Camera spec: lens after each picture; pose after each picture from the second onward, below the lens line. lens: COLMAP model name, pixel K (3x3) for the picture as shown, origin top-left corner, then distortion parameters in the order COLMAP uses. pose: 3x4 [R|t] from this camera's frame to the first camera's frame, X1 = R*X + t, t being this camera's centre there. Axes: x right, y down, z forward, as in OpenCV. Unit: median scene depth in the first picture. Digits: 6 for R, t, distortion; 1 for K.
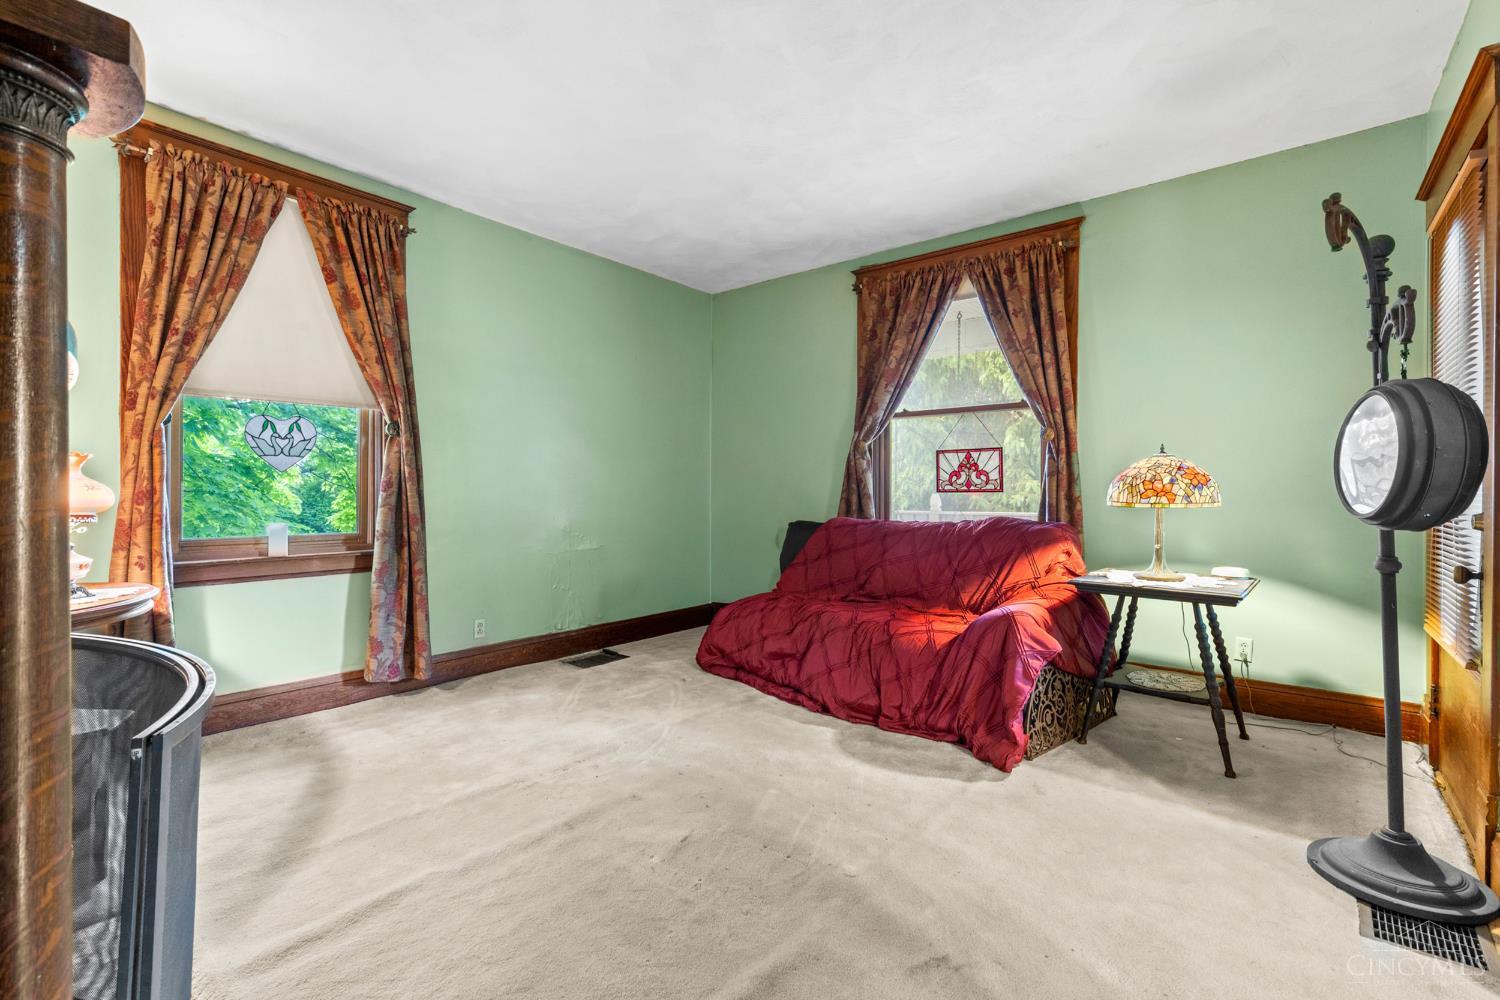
lens RADIAL K [[671.9, 0, 737.8], [0, 671.9, 496.9], [0, 0, 1]] dist [0.004558, -0.001544]
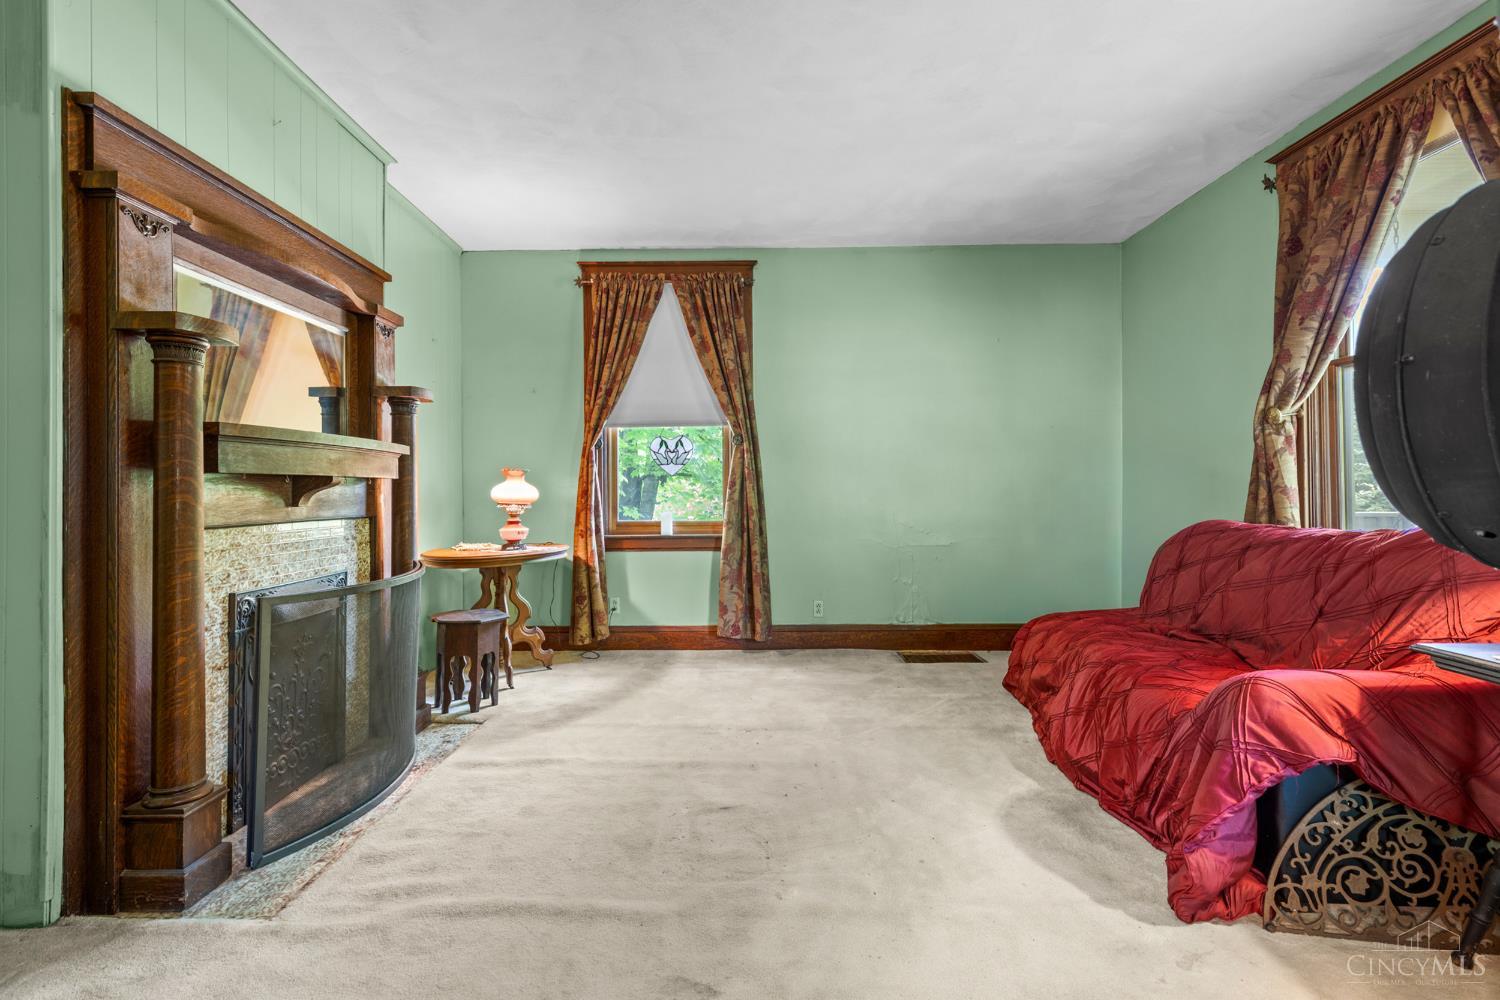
lens RADIAL K [[671.9, 0, 743.1], [0, 671.9, 489.4], [0, 0, 1]] dist [0.004558, -0.001544]
pose [[0.631745, -0.008088, -0.775134, 0.513030], [0.003075, 0.999964, -0.007928, 0.003091], [0.775170, 0.002625, 0.631747, 0.219973]]
